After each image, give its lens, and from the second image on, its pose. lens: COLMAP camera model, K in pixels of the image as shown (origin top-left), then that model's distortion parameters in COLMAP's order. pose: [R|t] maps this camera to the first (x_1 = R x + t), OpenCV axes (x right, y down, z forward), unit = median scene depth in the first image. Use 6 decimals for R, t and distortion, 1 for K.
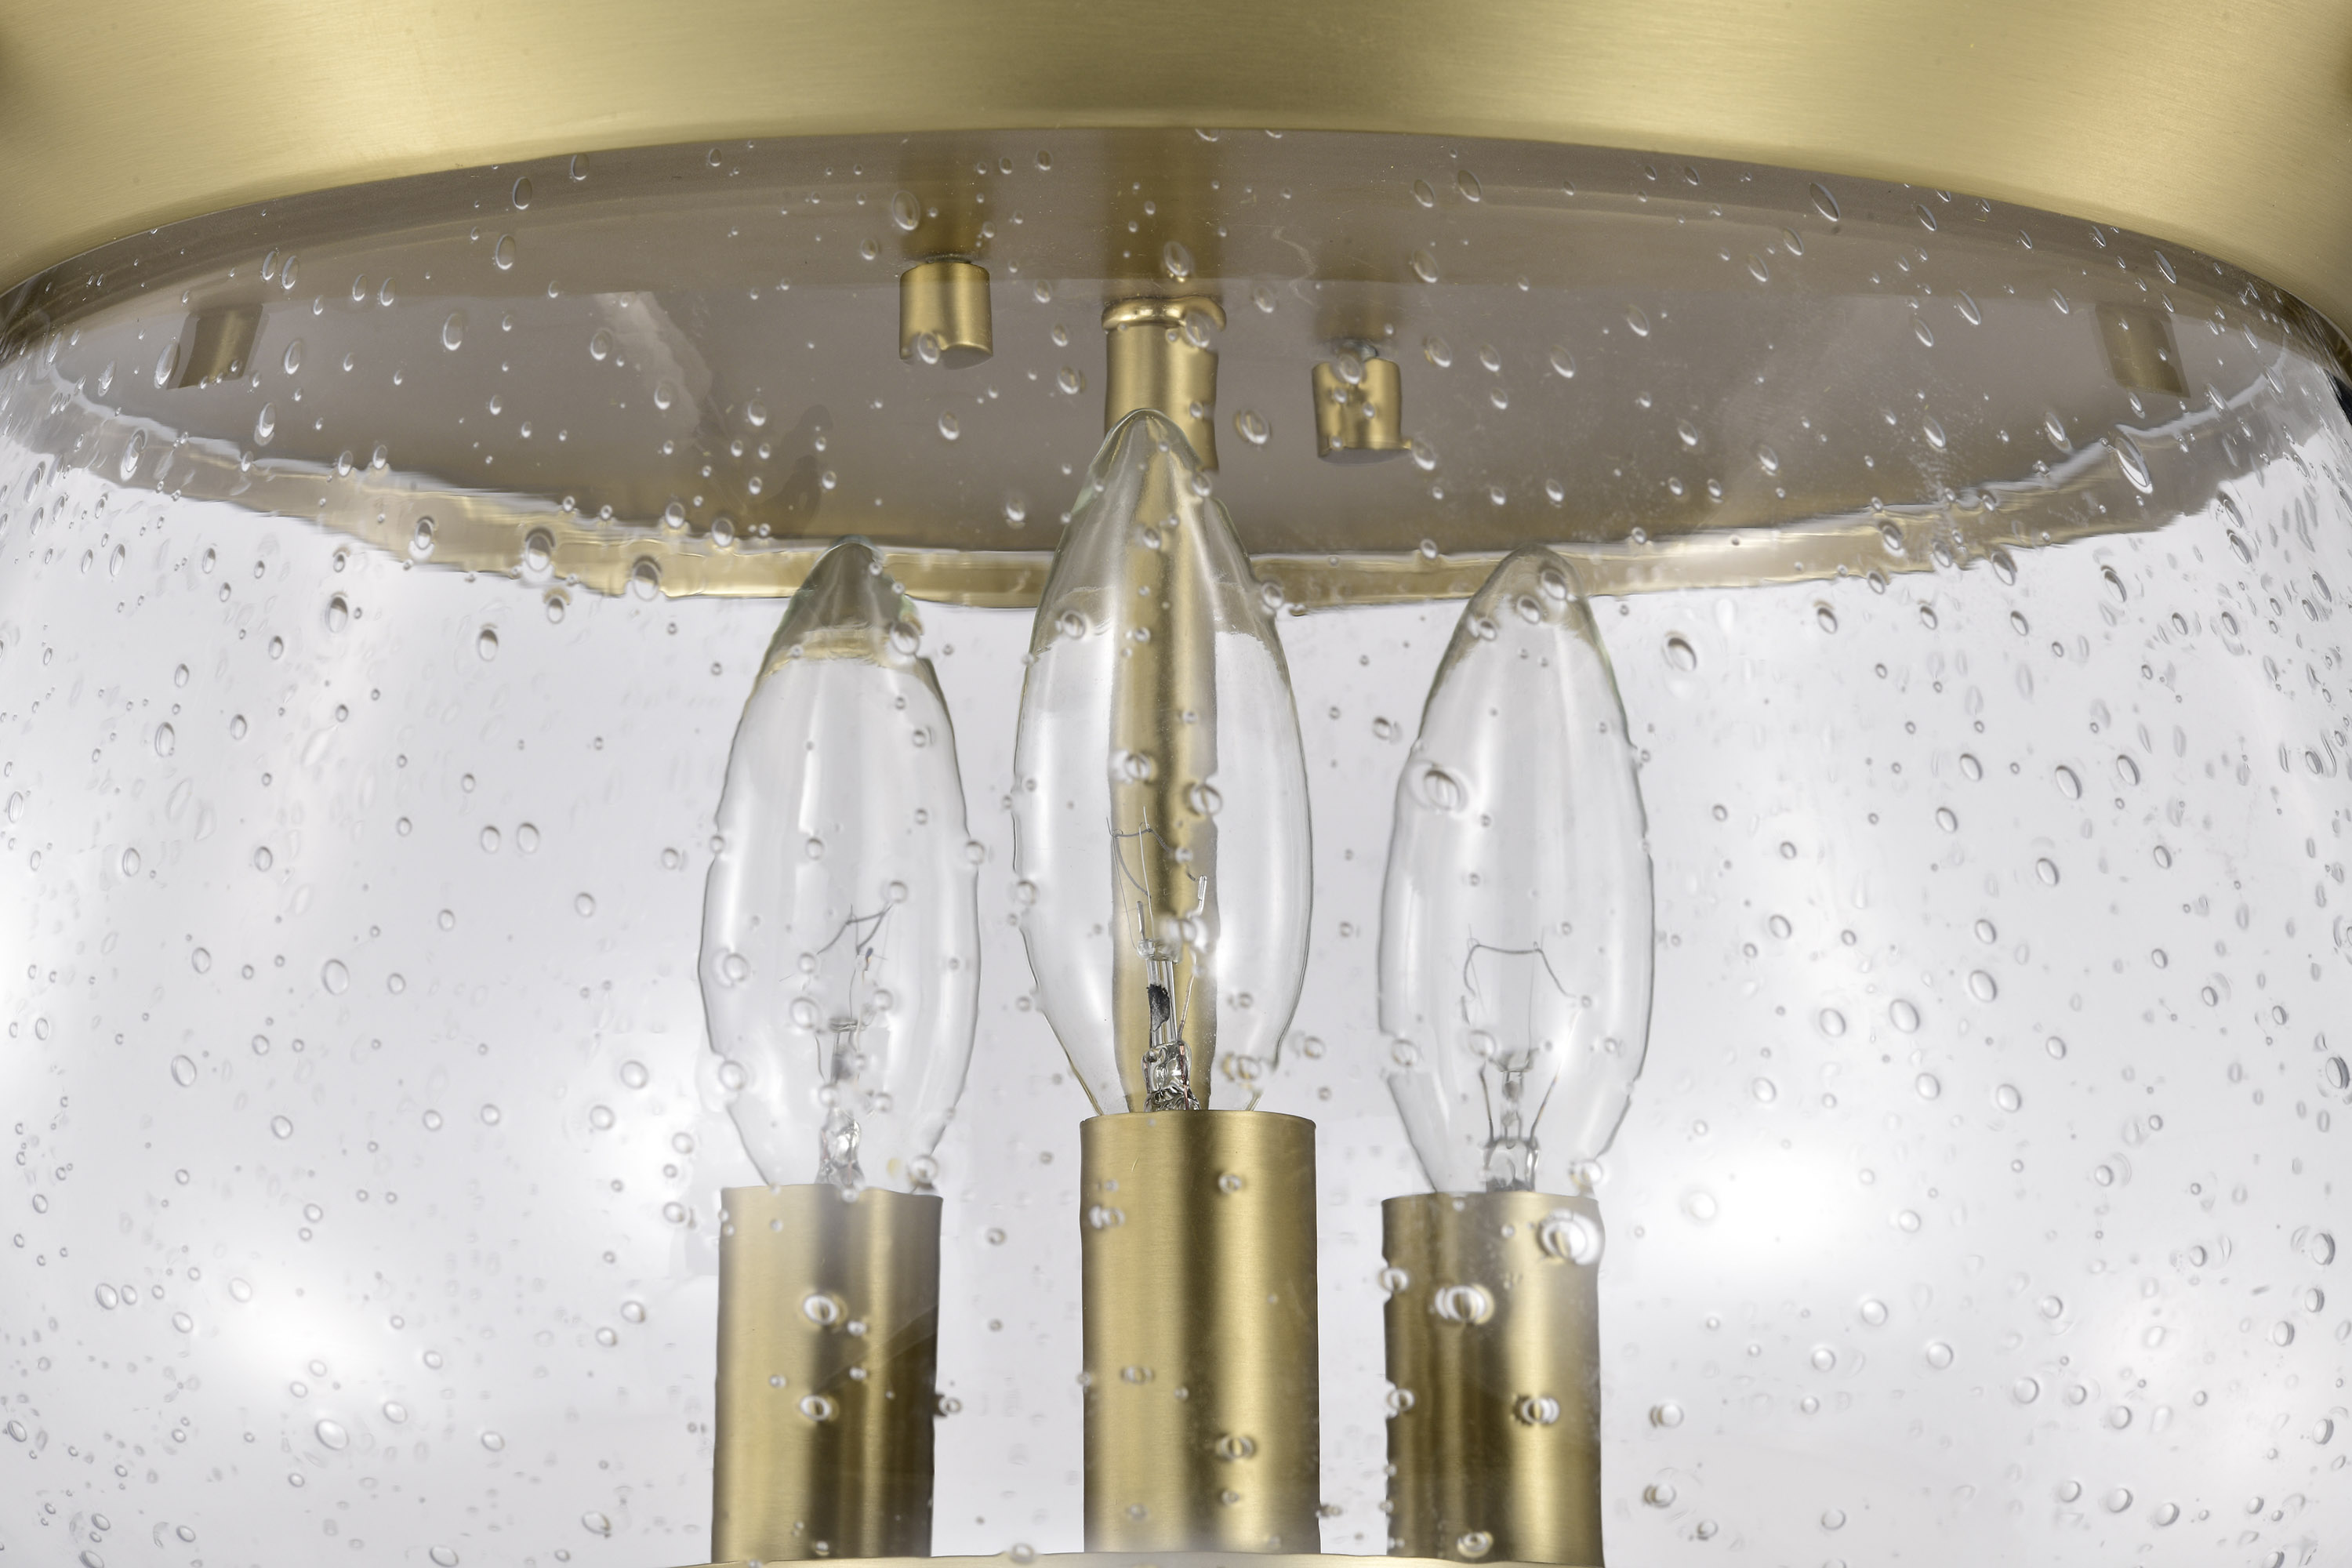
lens RADIAL K [[7966.8, 0, 1176.0], [0, 7966.8, 784.0], [0, 0, 1]] dist [-0.002423, 0.889962]
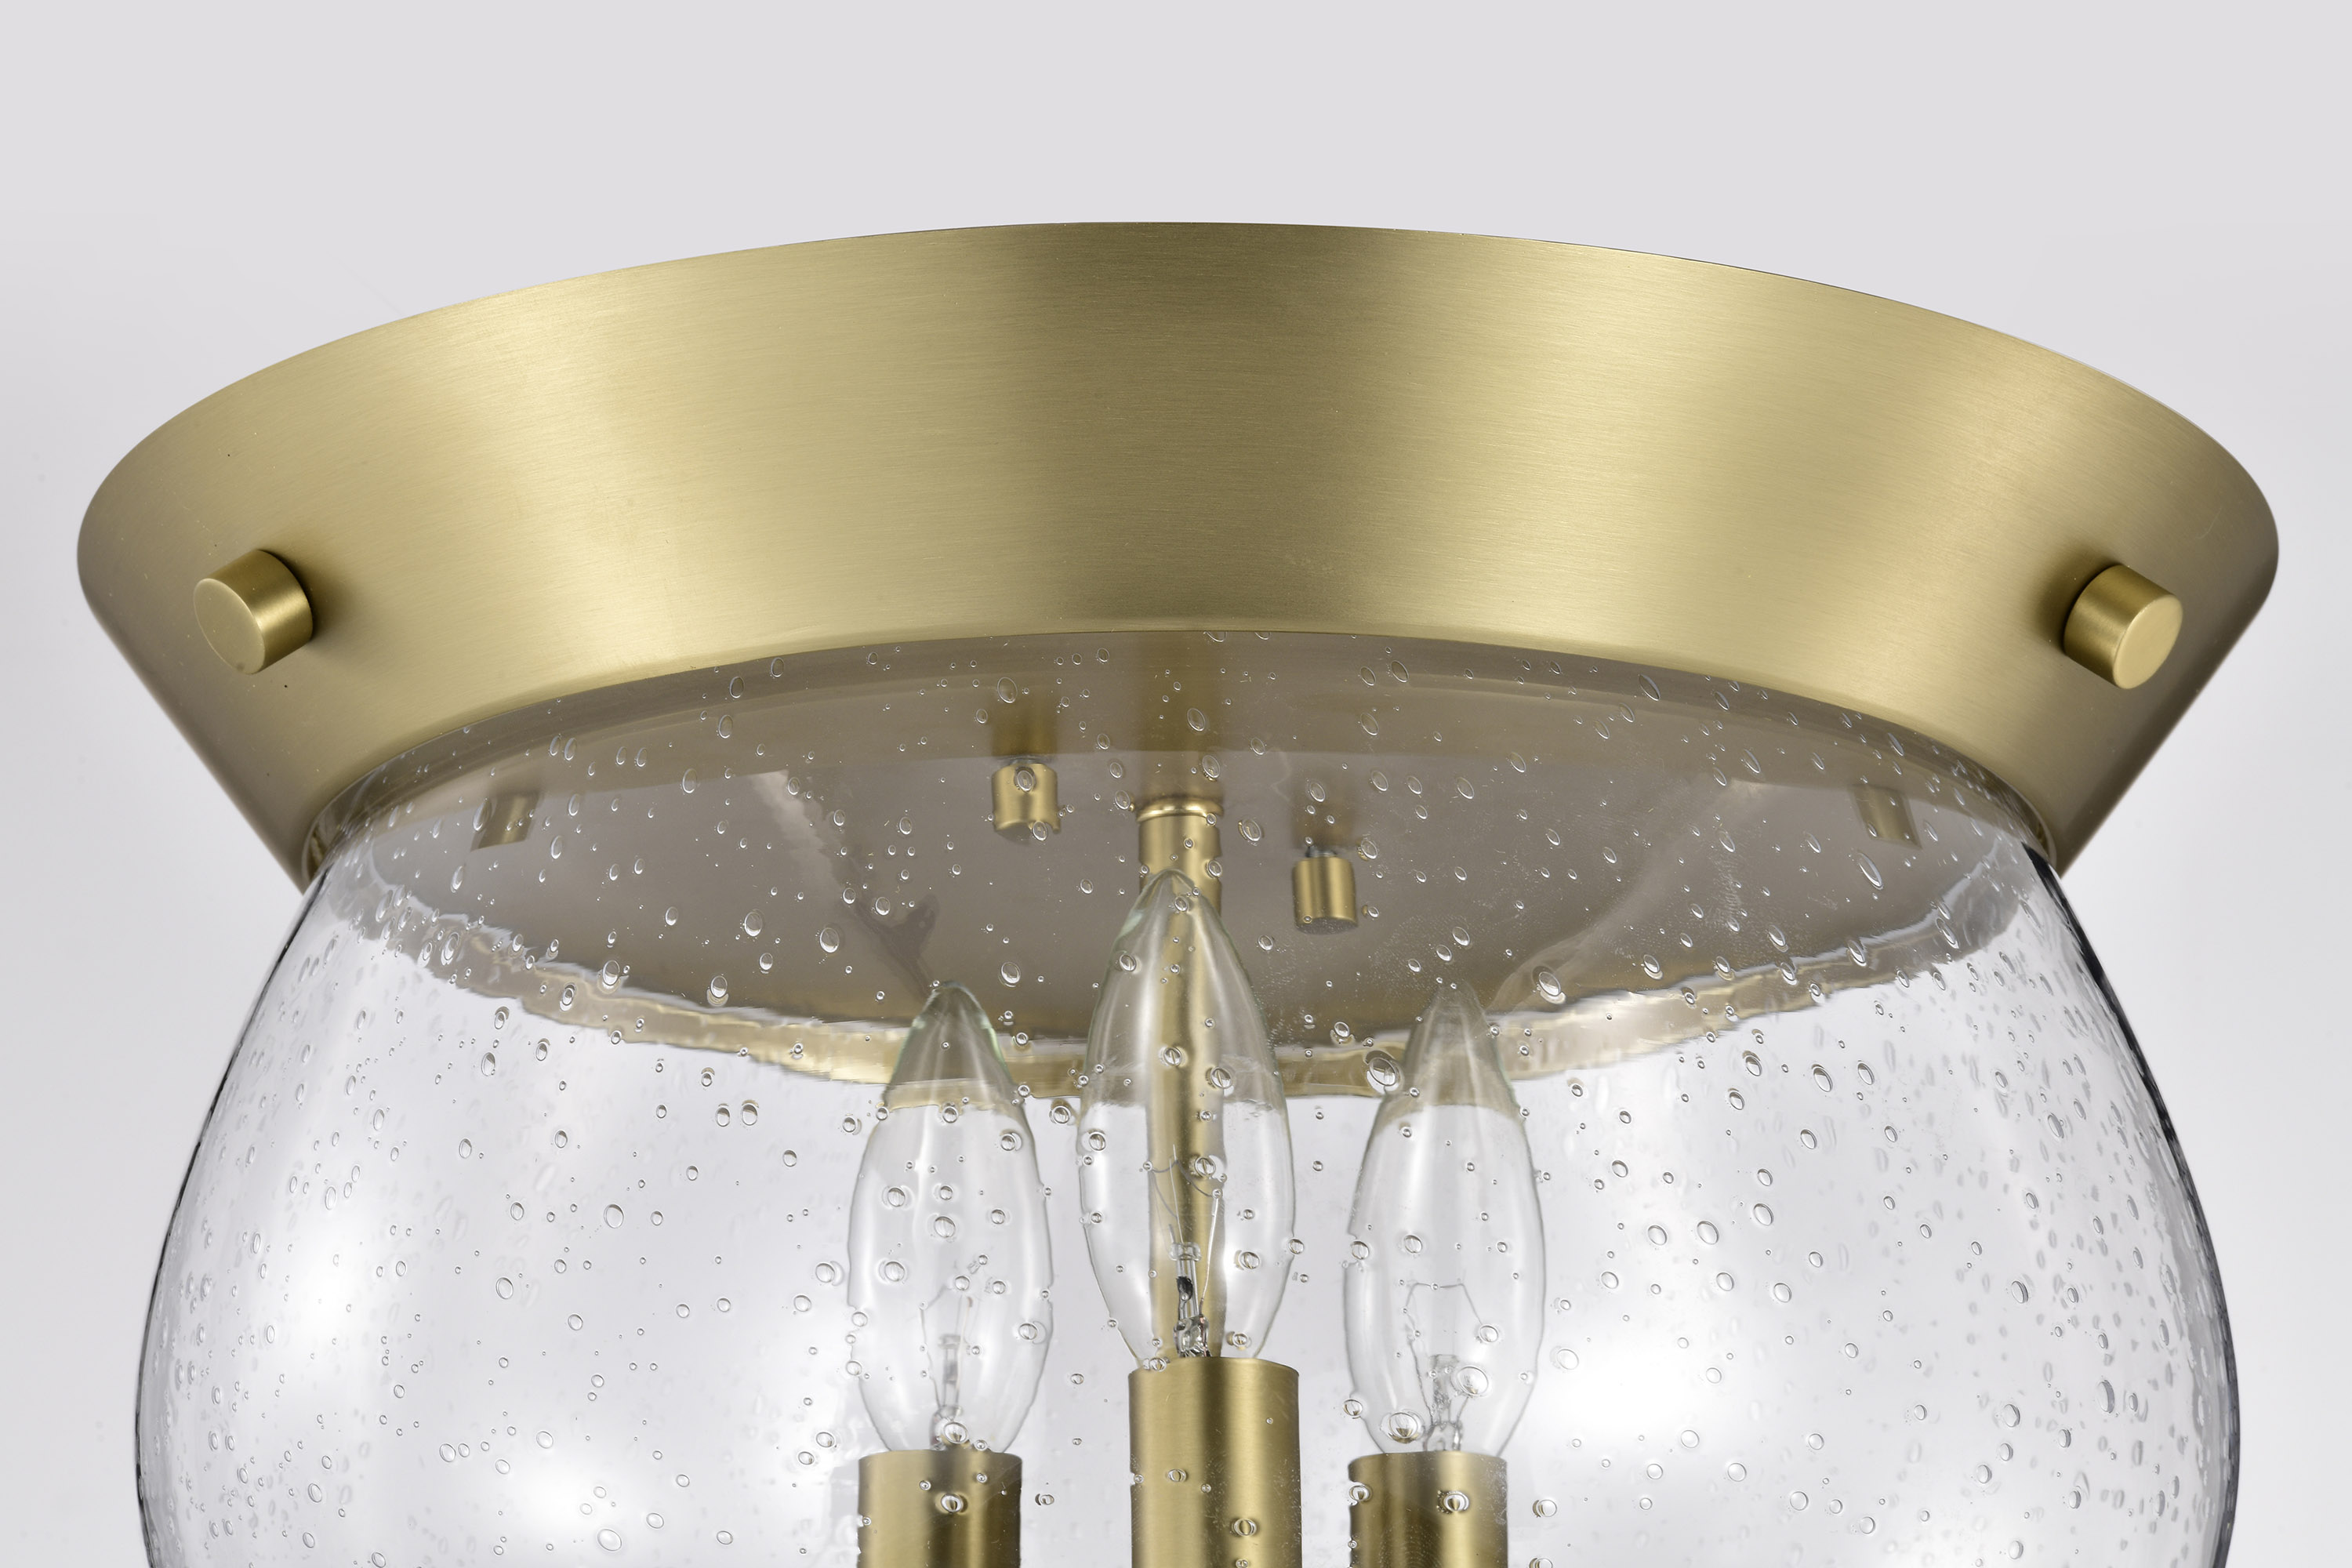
lens RADIAL K [[7966.8, 0, 1176.0], [0, 7966.8, 784.0], [0, 0, 1]] dist [-0.002423, 0.889962]
pose [[0.999970, -0.006794, 0.003805, -0.008472], [0.007205, 0.992608, -0.121147, 0.110440], [-0.002954, 0.121170, 0.992627, -0.392828]]
